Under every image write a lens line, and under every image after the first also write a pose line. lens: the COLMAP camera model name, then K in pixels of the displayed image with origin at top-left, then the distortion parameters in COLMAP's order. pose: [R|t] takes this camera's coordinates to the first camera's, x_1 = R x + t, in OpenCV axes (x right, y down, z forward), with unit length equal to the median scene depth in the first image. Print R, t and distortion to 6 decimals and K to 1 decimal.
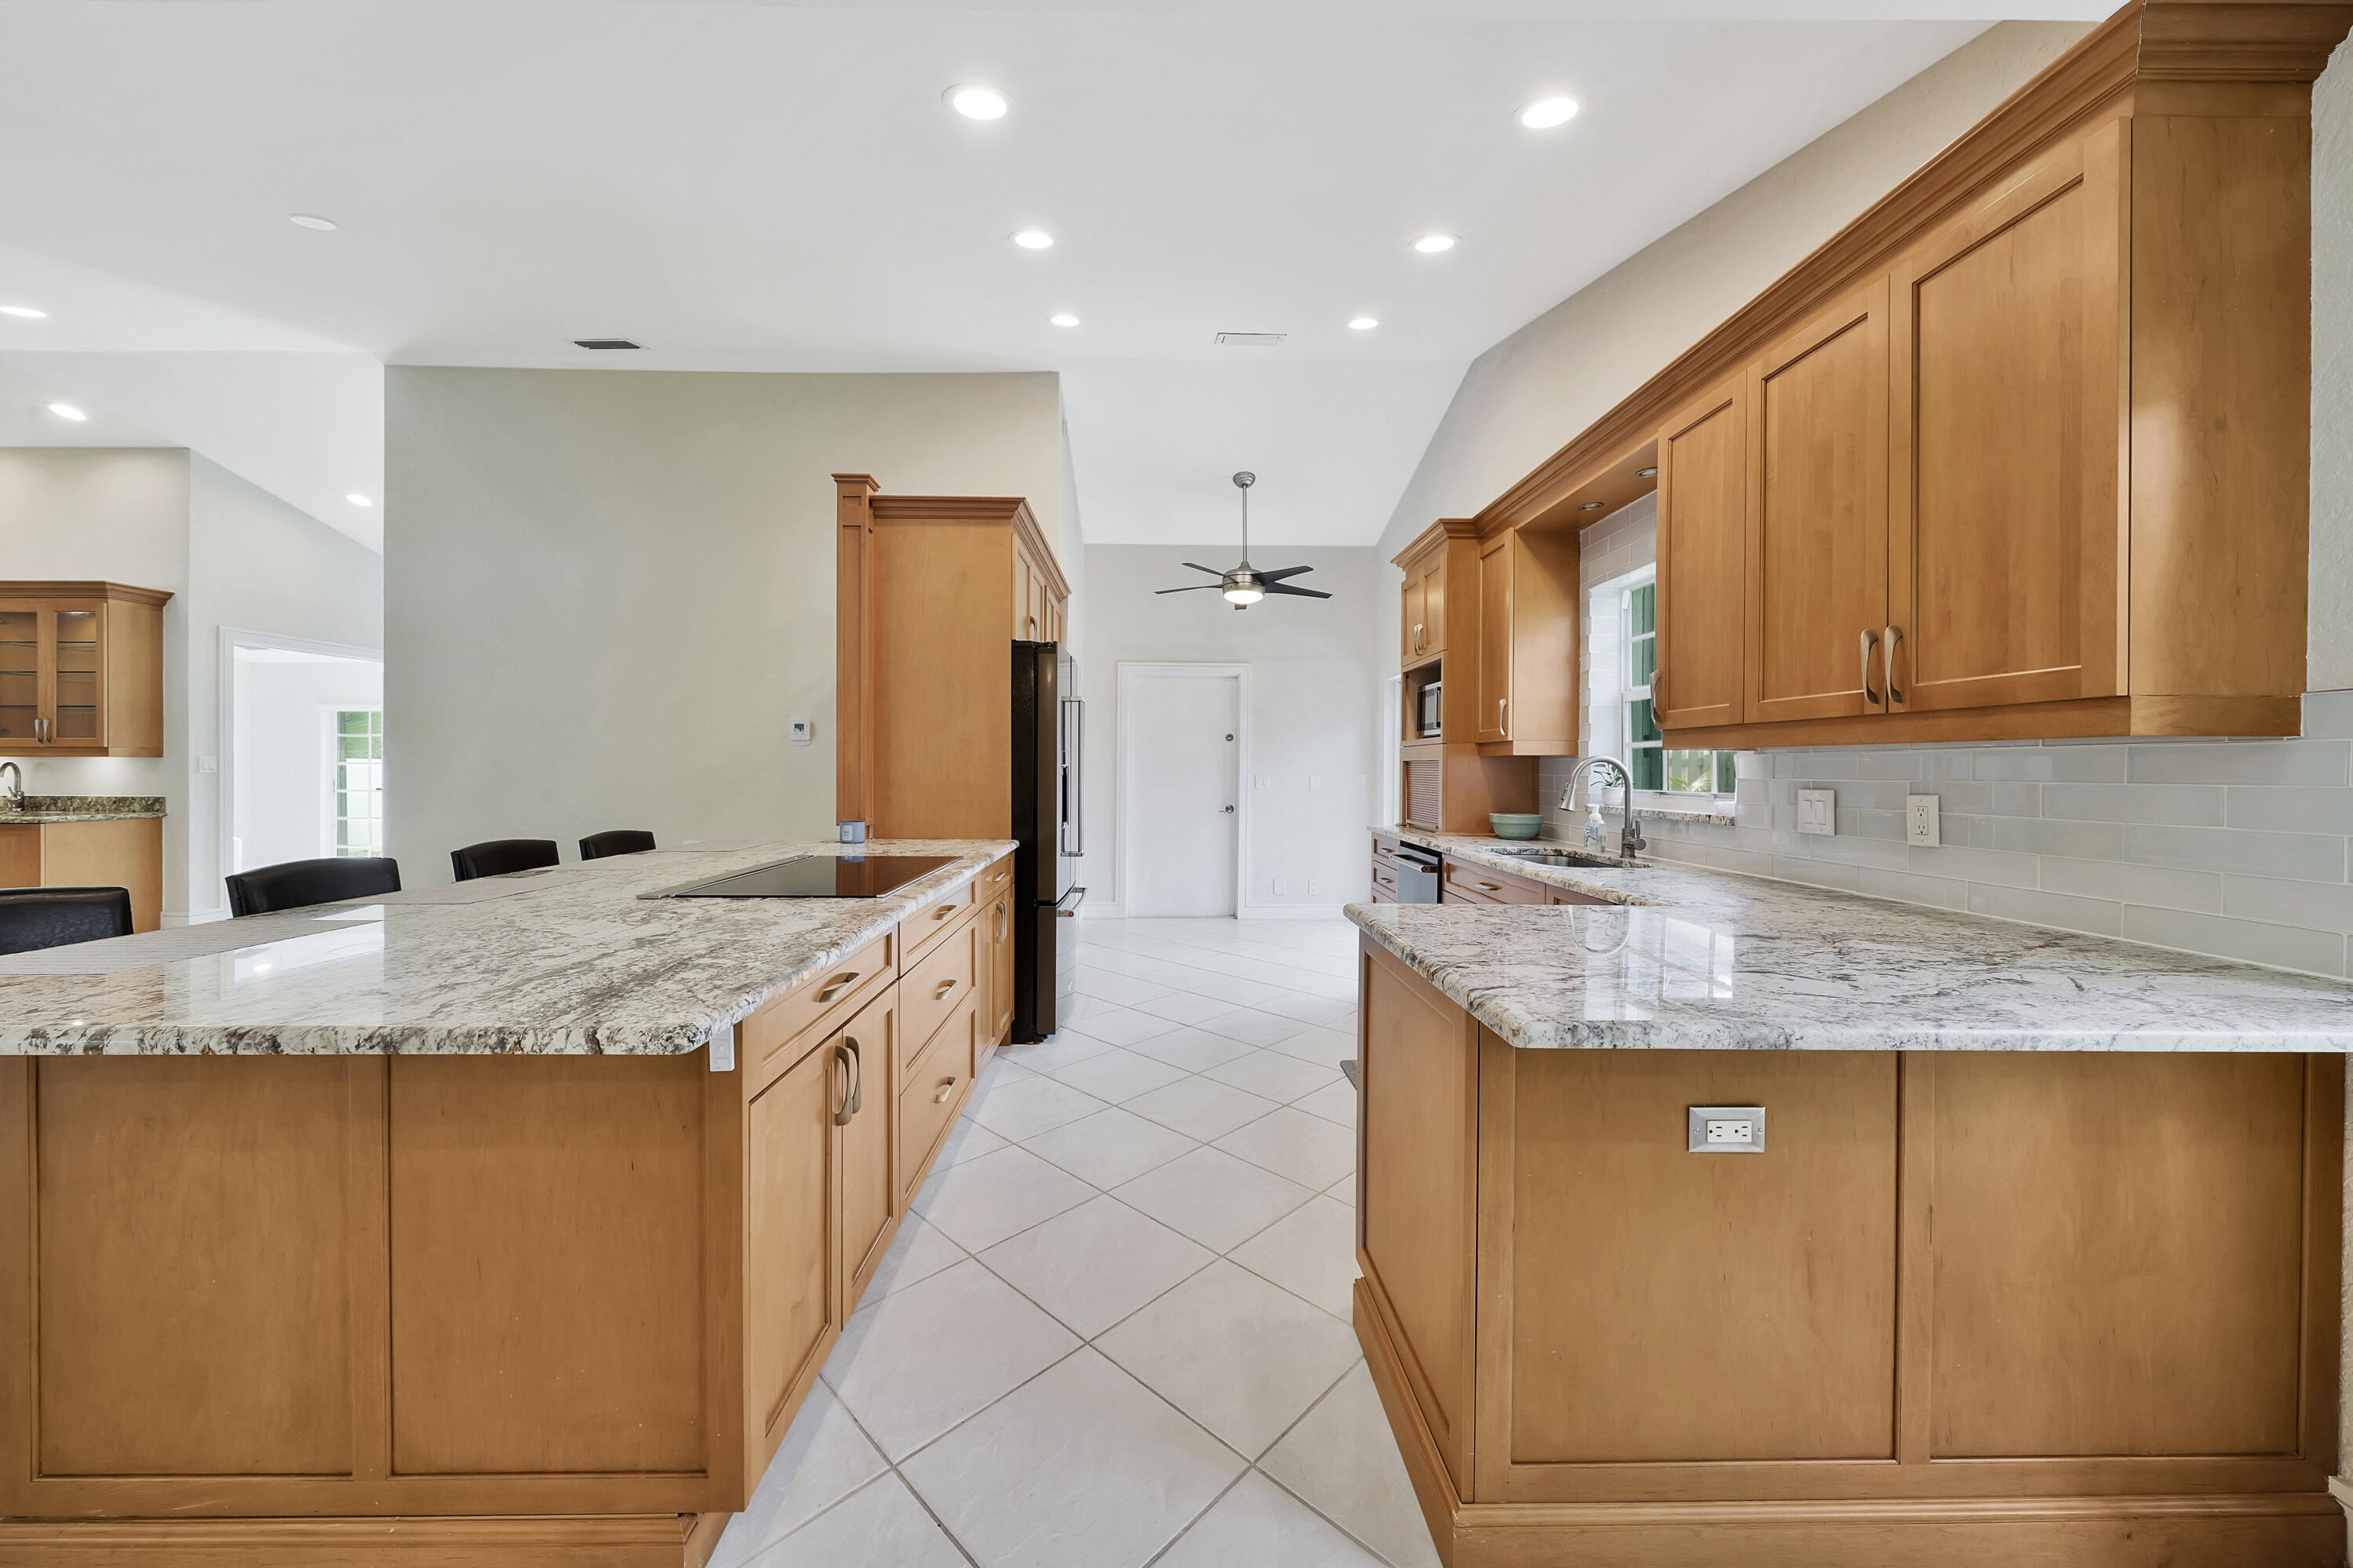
lens RADIAL K [[821.1, 0, 1158.4], [0, 821.1, 775.6], [0, 0, 1]] dist [-0.003780, -0.000183]
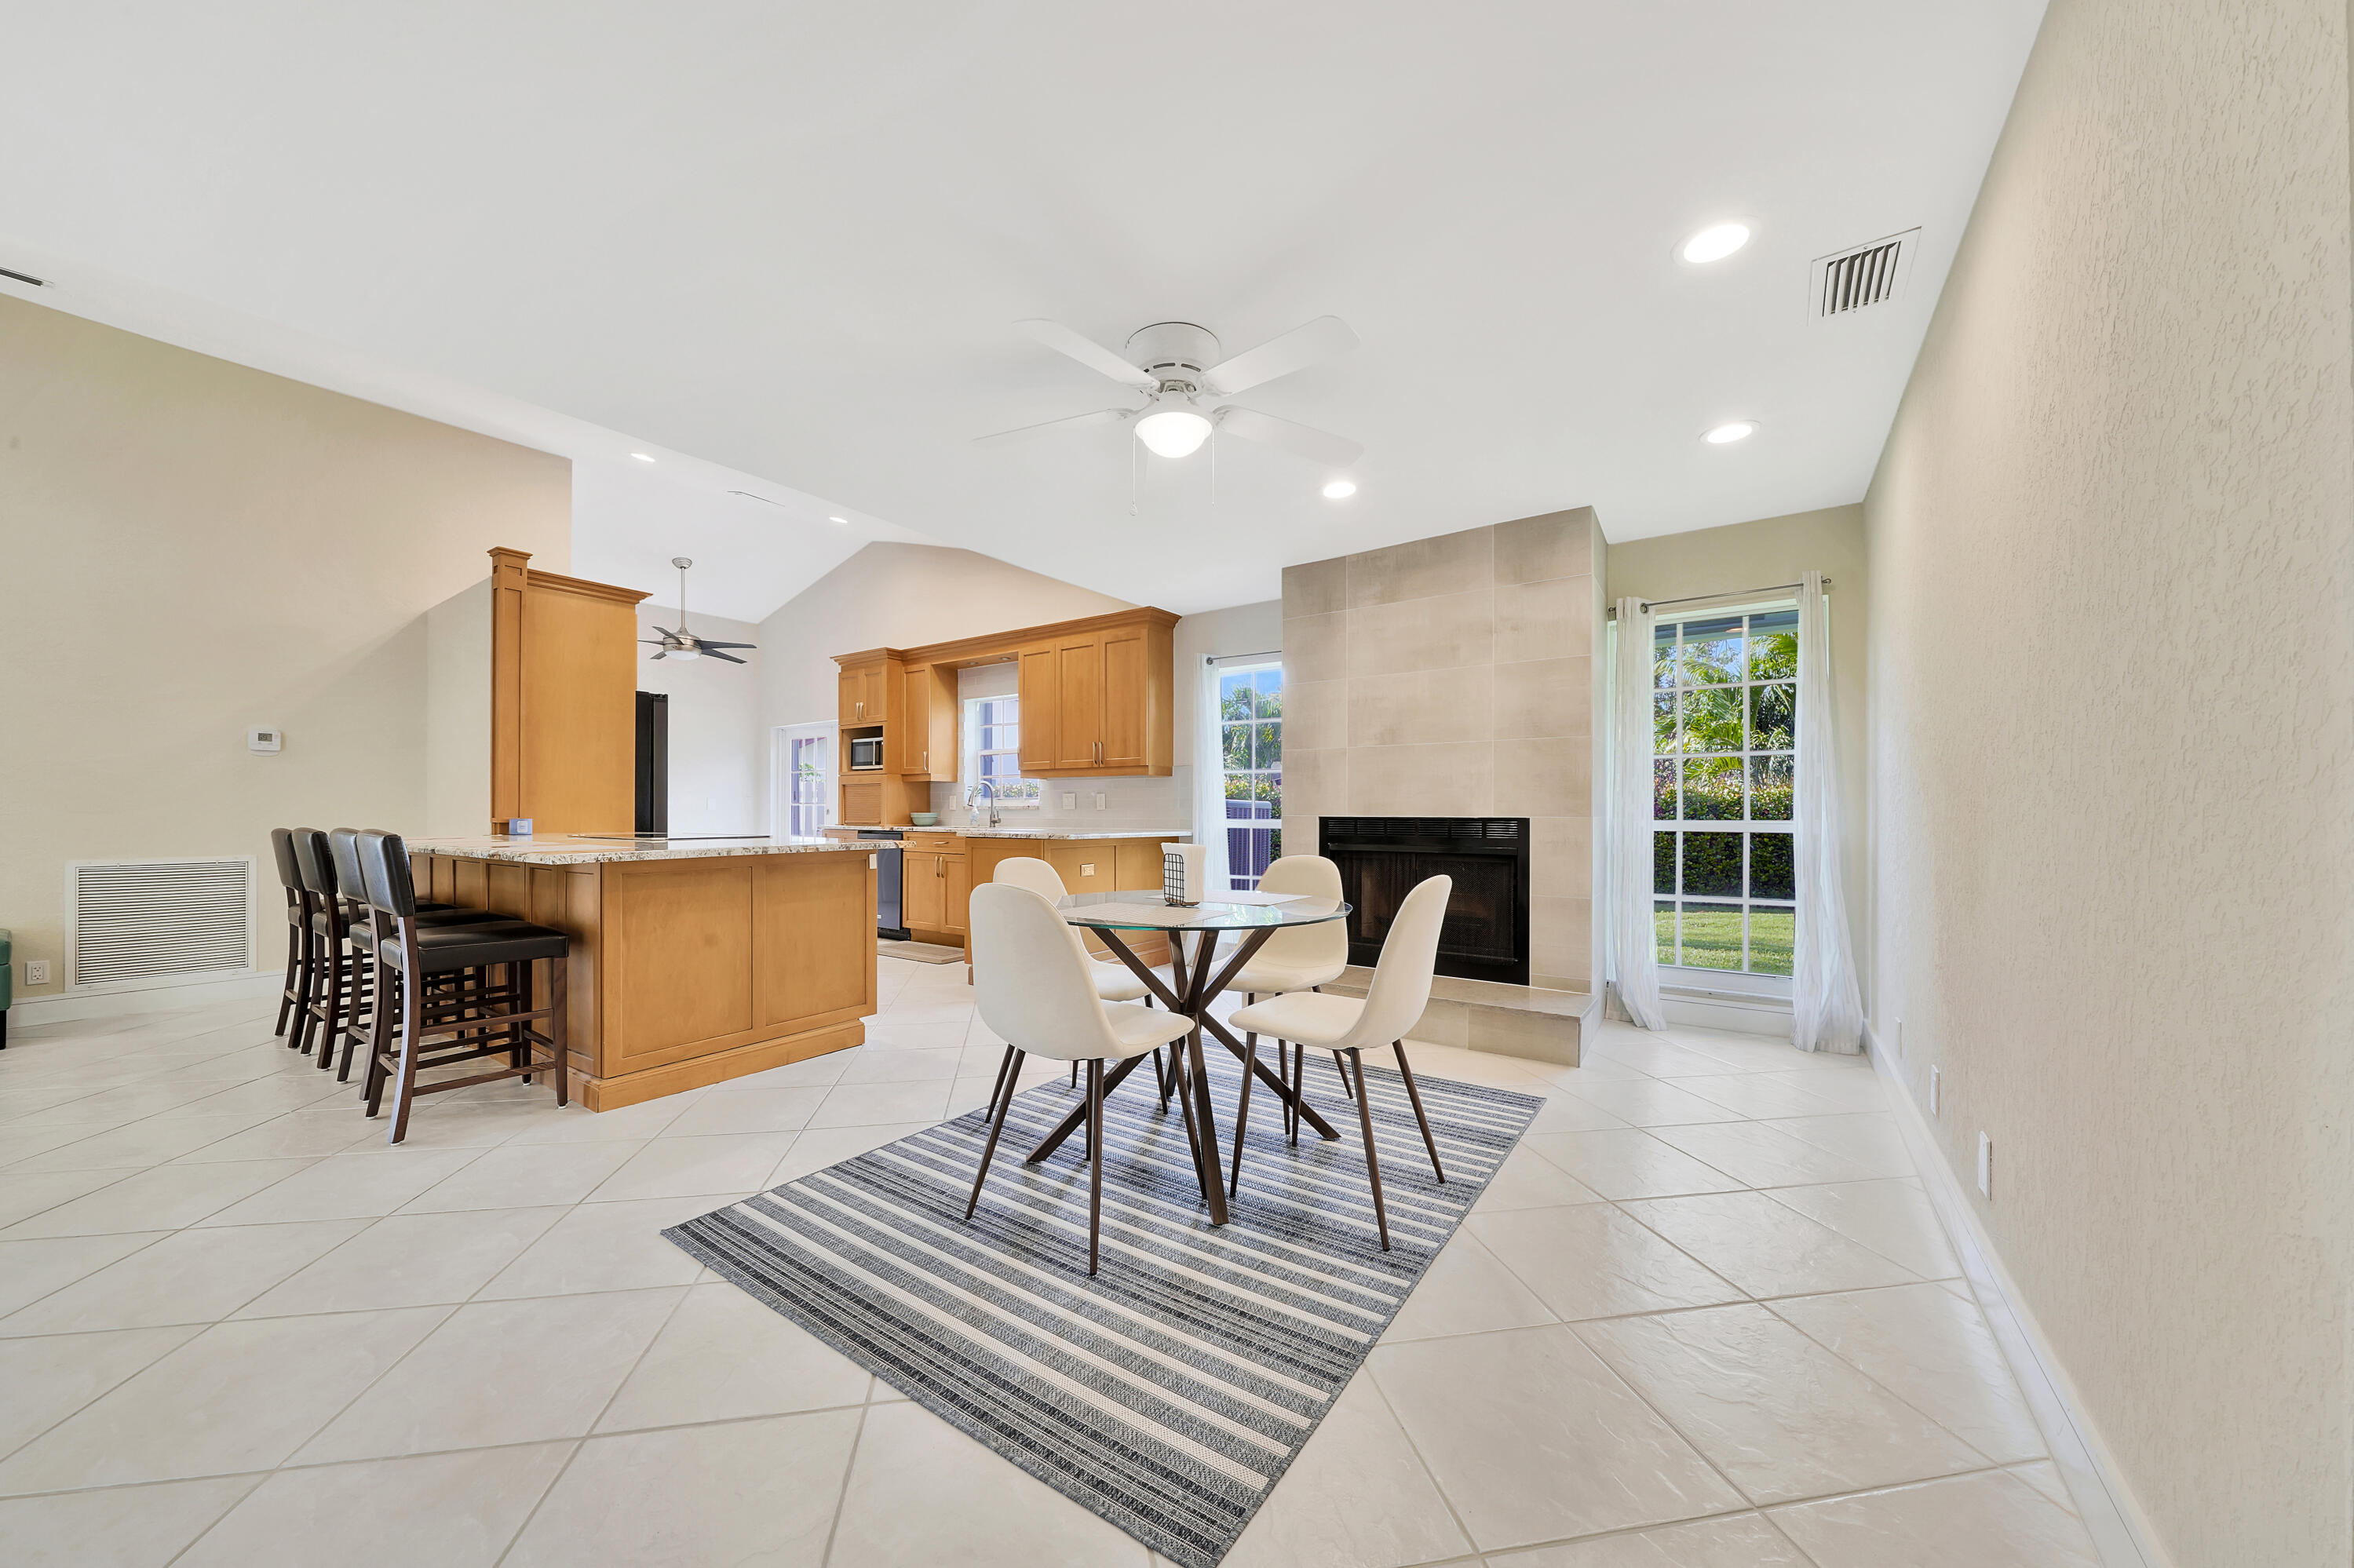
lens RADIAL K [[821.5, 0, 1159.1], [0, 821.5, 813.0], [0, 0, 1]] dist [-0.003780, -0.000183]
pose [[0.586954, -0.006544, 0.809594, -0.796120], [0.008590, 0.999961, 0.001855, 0.050727], [-0.809574, 0.005866, 0.586988, -0.554621]]
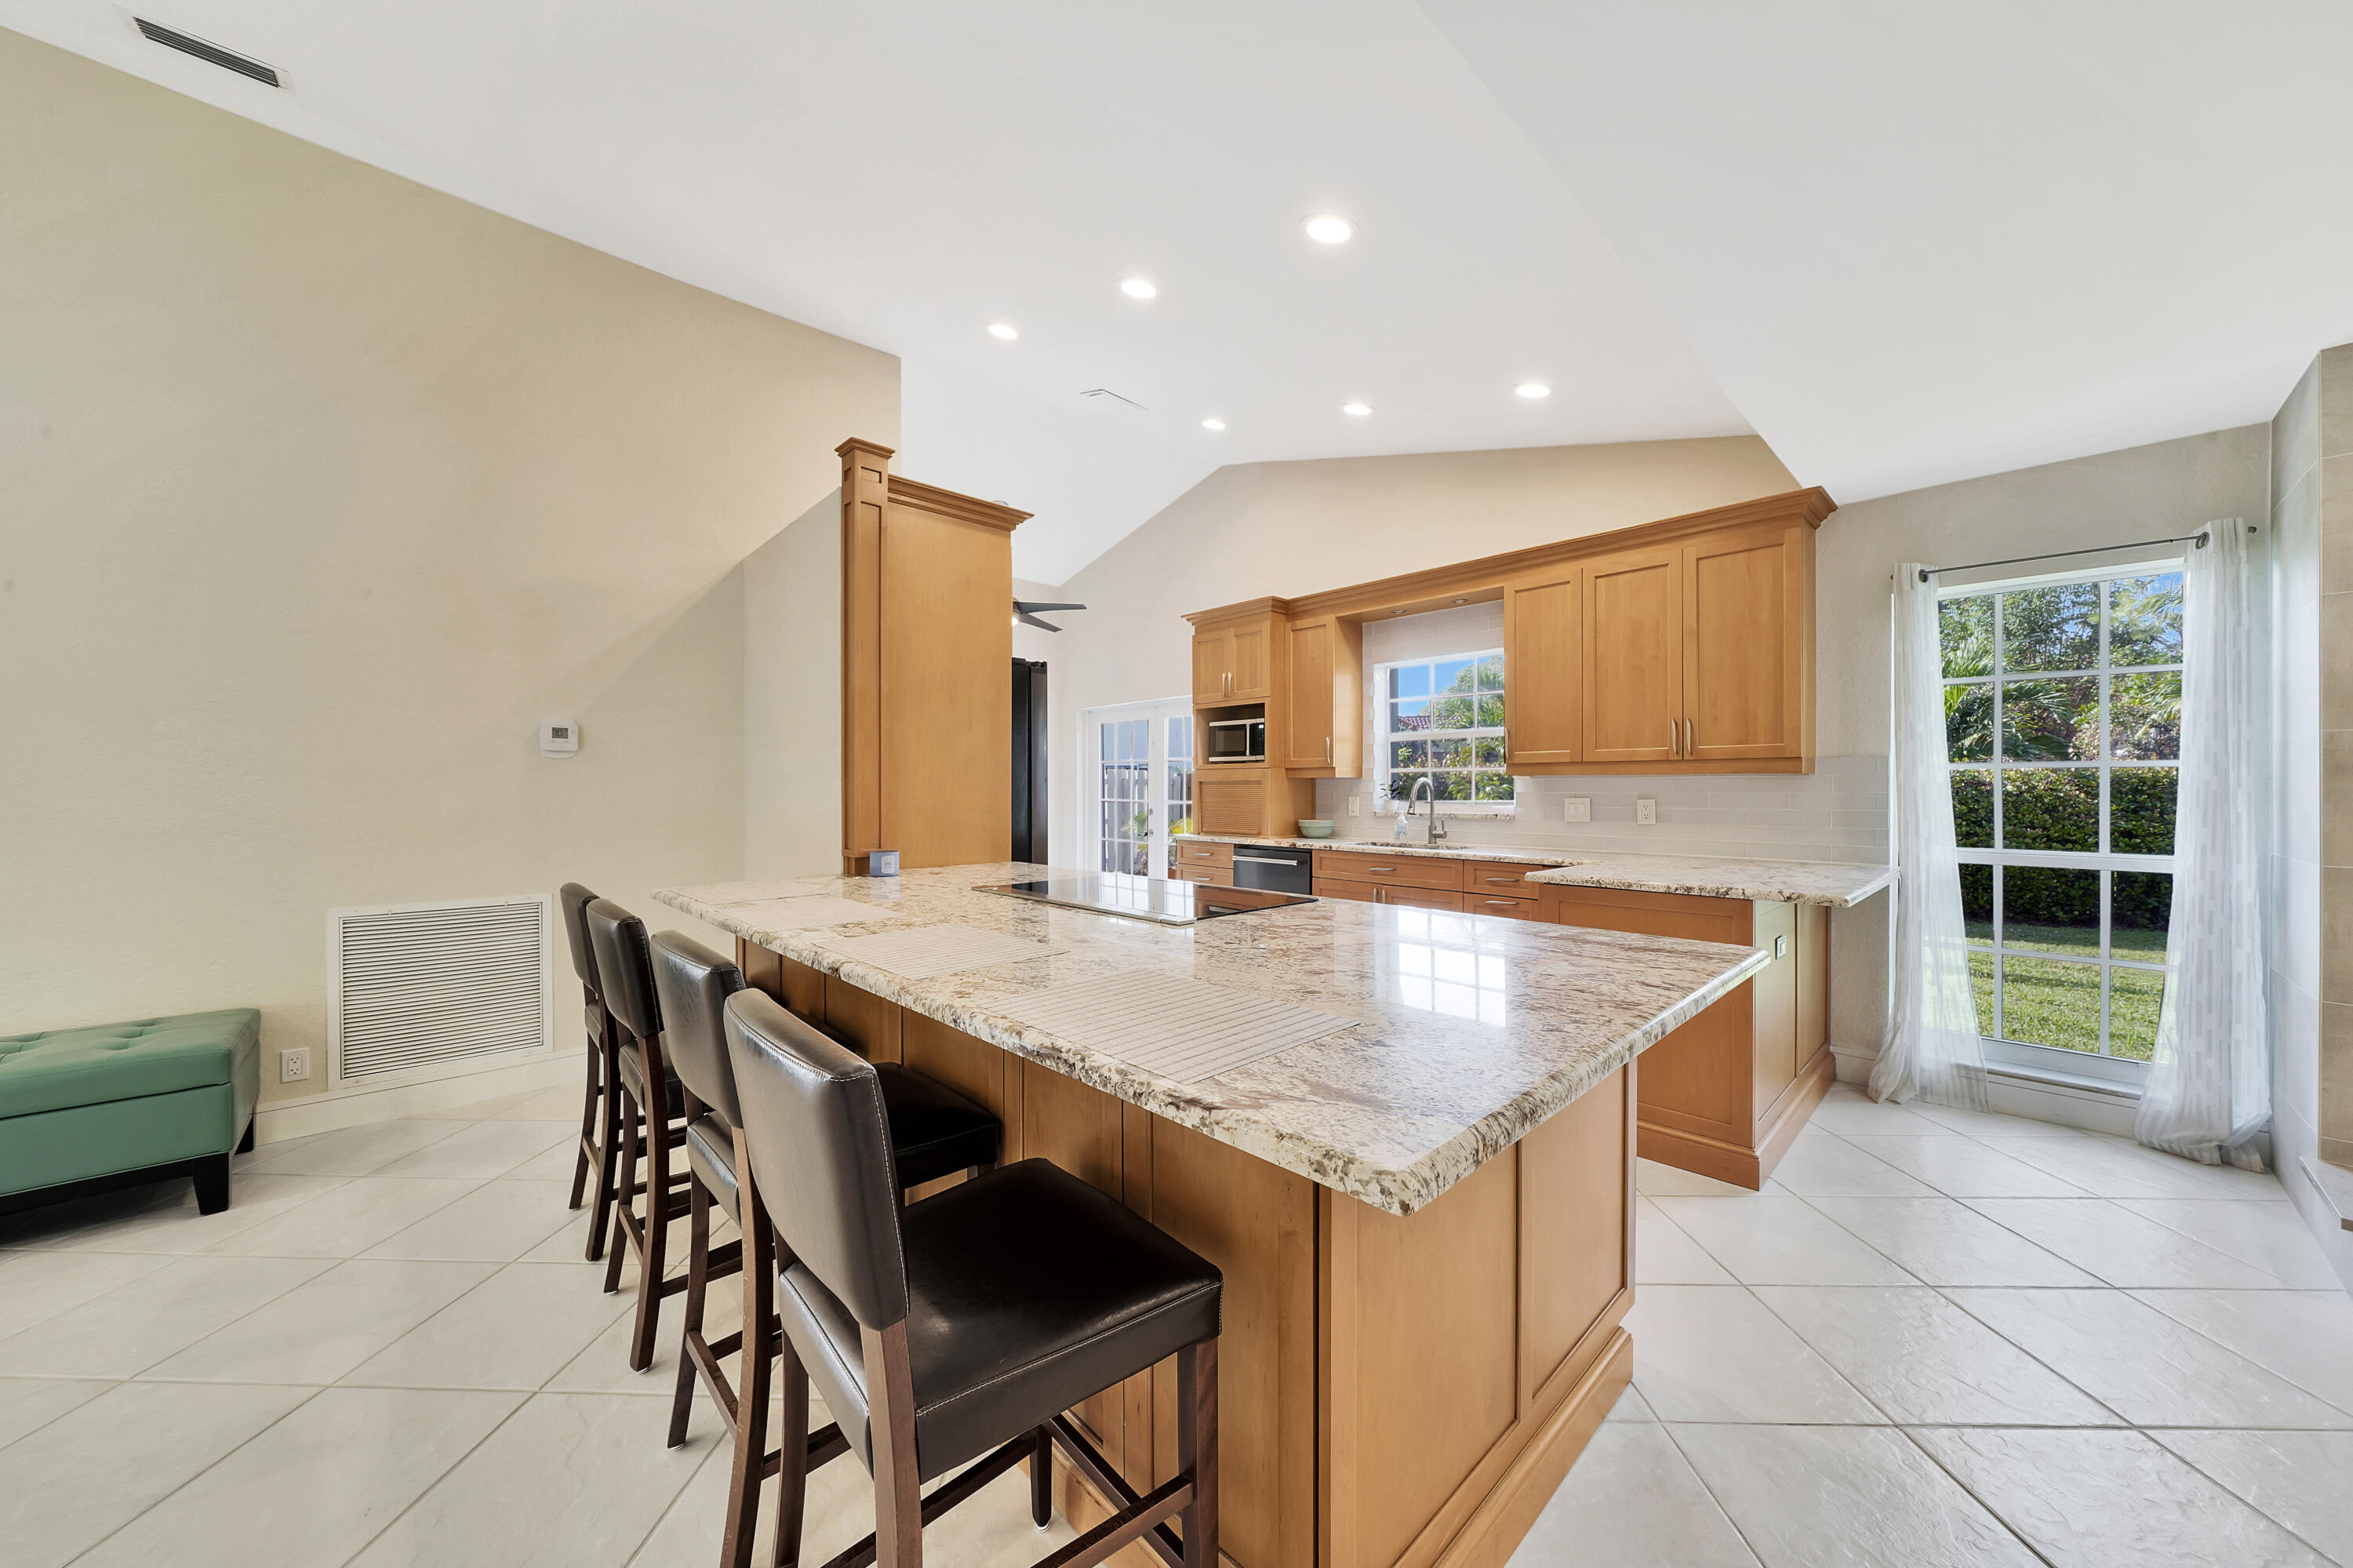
lens RADIAL K [[821.3, 0, 1163.2], [0, 821.3, 795.7], [0, 0, 1]] dist [-0.003780, -0.000183]
pose [[0.740604, -0.009696, 0.671871, -0.701379], [0.008851, 0.999950, 0.004673, -0.002931], [-0.671883, 0.002486, 0.740653, 0.158443]]
